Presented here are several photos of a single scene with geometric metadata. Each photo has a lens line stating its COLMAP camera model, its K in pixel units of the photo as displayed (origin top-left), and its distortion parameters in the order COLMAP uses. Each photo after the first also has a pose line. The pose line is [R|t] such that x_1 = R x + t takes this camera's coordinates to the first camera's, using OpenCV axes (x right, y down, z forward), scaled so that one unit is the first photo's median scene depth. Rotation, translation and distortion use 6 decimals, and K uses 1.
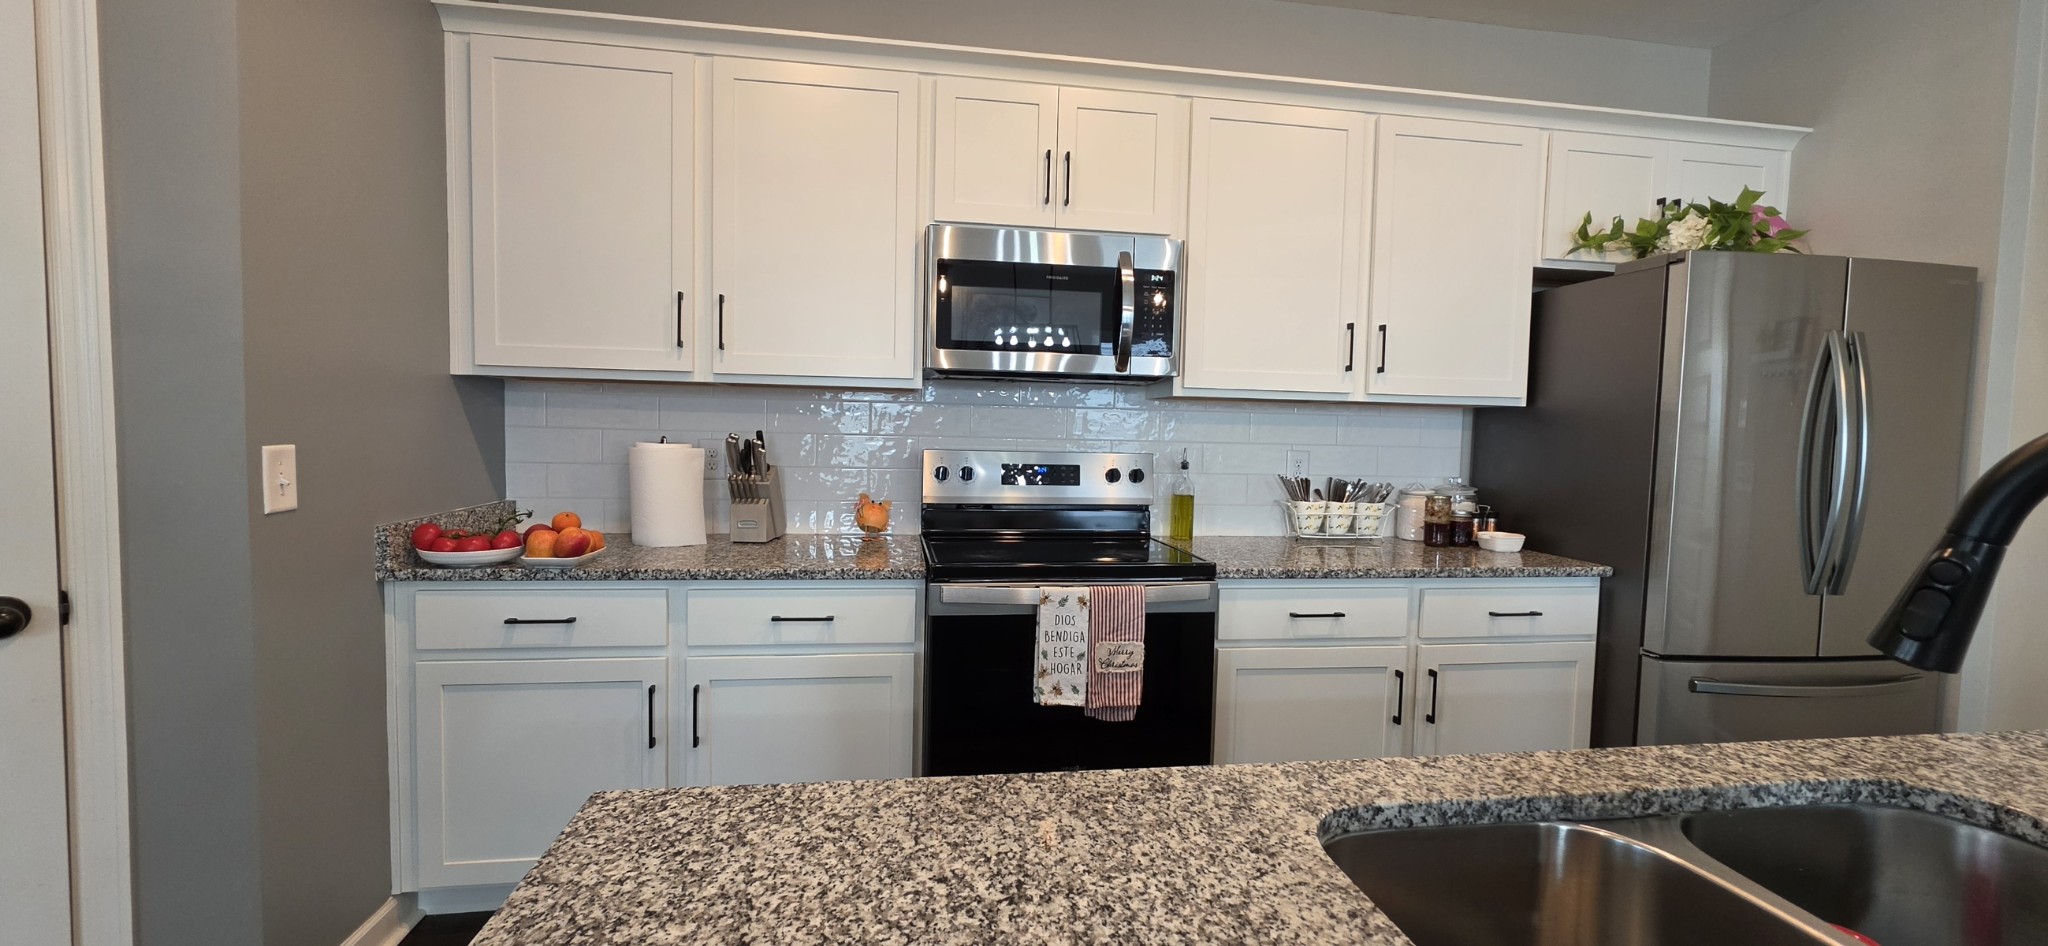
lens RADIAL K [[829.5, 0, 1033.0], [0, 829.5, 461.2], [0, 0, 1]] dist [-0.000118, 0.000023]
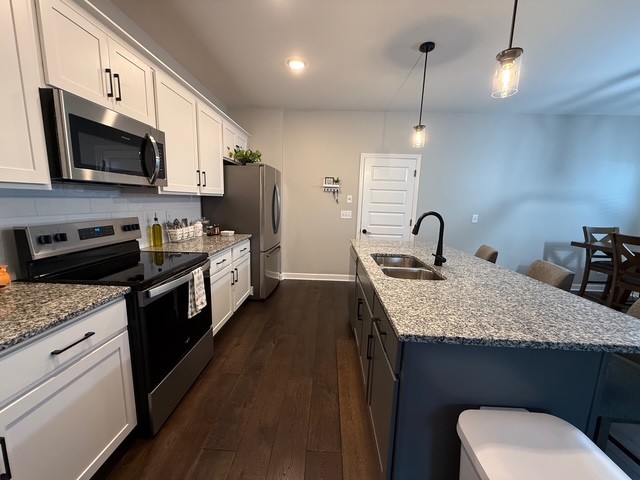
lens RADIAL K [[255.2, 0, 323.4], [0, 255.2, 238.9], [0, 0, 1]] dist [-0.002199, -0.000188]
pose [[0.193246, -0.168360, 0.966597, -0.513610], [0.029923, 0.985721, 0.165709, -0.057843], [-0.980694, -0.003099, 0.195525, 0.367591]]
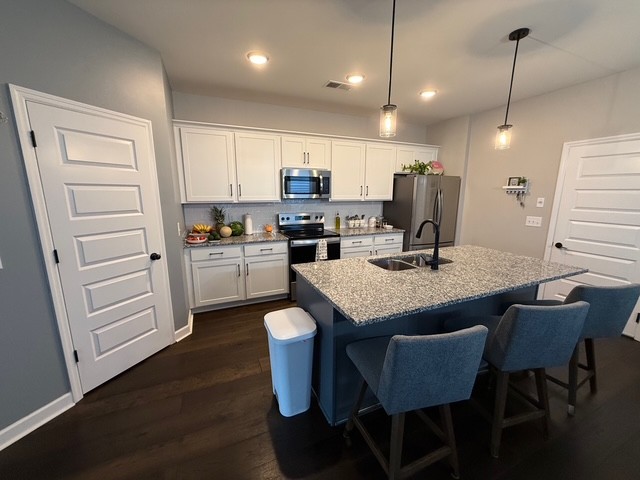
lens RADIAL K [[254.8, 0, 318.4], [0, 254.8, 239.7], [0, 0, 1]] dist [-0.001870, -0.000315]
pose [[0.967706, -0.068718, 0.242536, -0.289003], [0.035777, 0.989828, 0.137699, -0.065403], [-0.249531, -0.124575, 0.960320, -0.503408]]
